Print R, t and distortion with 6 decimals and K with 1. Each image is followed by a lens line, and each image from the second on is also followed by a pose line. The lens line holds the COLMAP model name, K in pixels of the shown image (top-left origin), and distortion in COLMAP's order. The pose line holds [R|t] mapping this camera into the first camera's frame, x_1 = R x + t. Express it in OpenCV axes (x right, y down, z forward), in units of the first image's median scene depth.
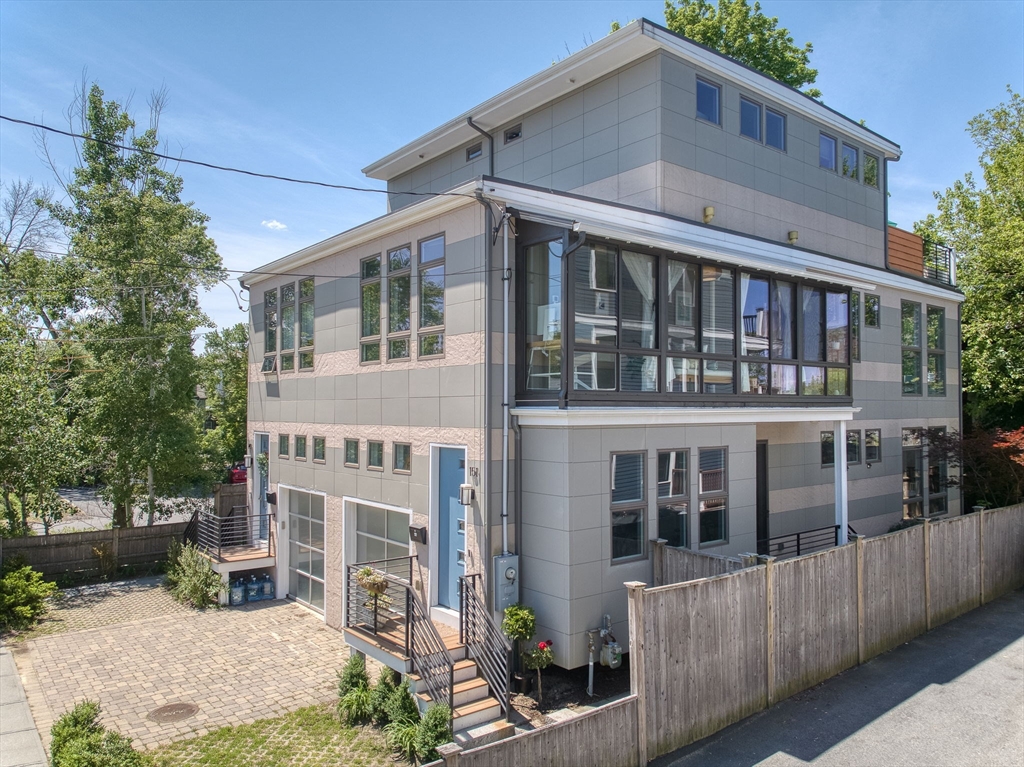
lens RADIAL K [[729.8, 0, 510.9], [0, 729.8, 387.6], [0, 0, 1]] dist [0.000634, 0.000246]
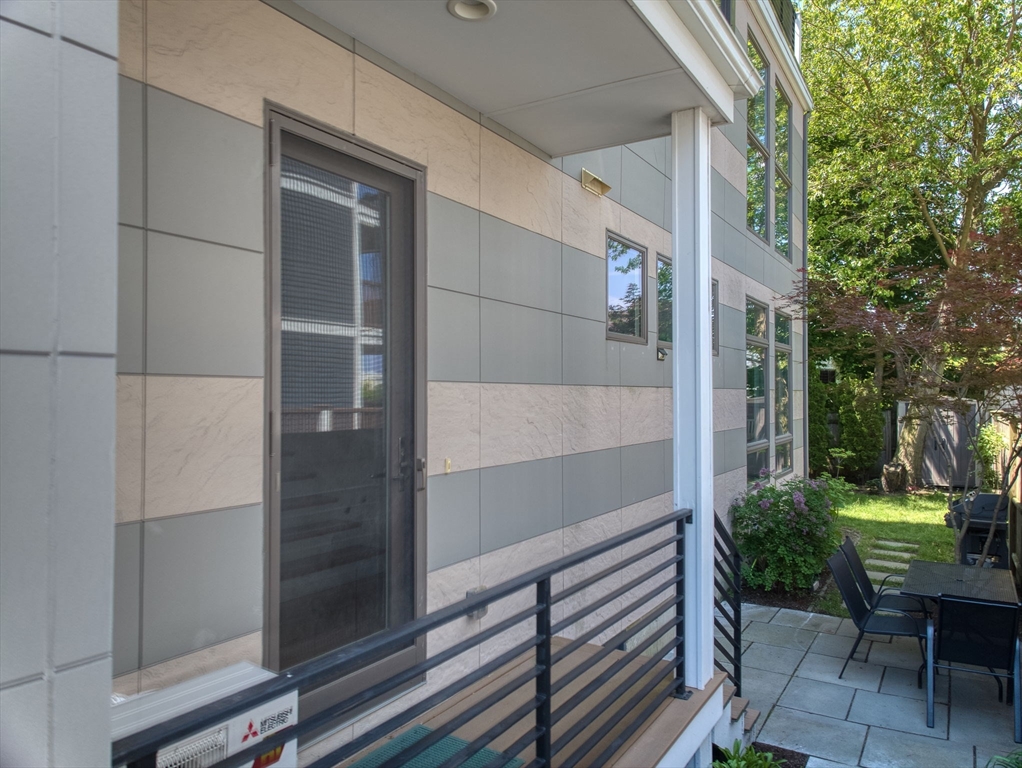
lens RADIAL K [[728.4, 0, 511.8], [0, 728.4, 384.5], [0, 0, 1]] dist [0.000634, 0.000246]
pose [[0.943146, -0.000423, 0.332377, 0.299548], [-0.005961, 0.999817, 0.018188, 0.137256], [-0.332324, -0.019135, 0.942971, 0.765837]]
